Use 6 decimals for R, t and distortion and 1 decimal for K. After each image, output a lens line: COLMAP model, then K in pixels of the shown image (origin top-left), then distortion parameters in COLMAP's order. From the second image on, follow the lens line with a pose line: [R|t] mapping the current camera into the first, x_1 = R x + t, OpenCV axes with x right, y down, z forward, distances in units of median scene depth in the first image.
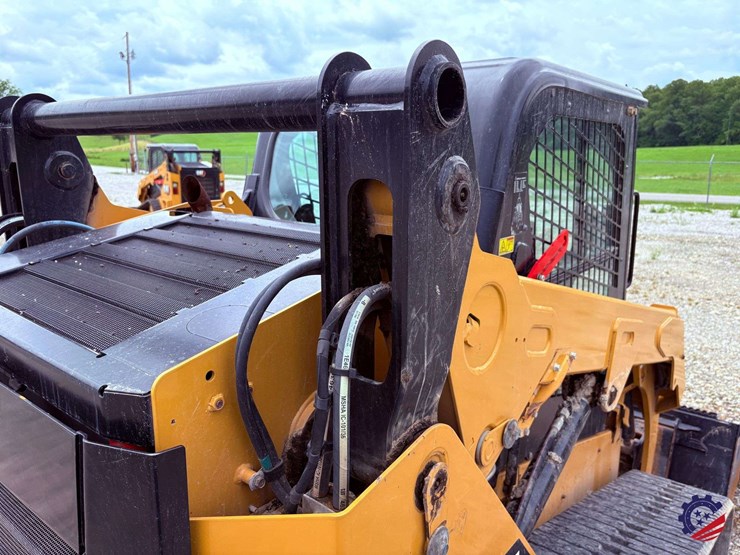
lens RADIAL K [[558.7, 0, 370.7], [0, 558.7, 276.8], [0, 0, 1]] dist [0.036960, -0.033960]
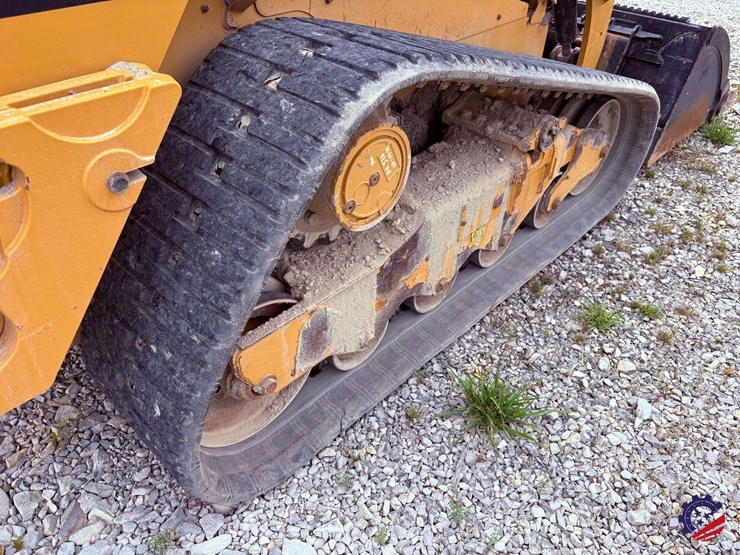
lens RADIAL K [[571.2, 0, 366.6], [0, 571.2, 277.2], [0, 0, 1]] dist [0.008962, -0.001068]
pose [[0.996517, 0.065527, -0.051584, 0.738192], [-0.036669, 0.899839, 0.434679, 0.746783], [0.074901, -0.431273, 0.899107, 0.322577]]
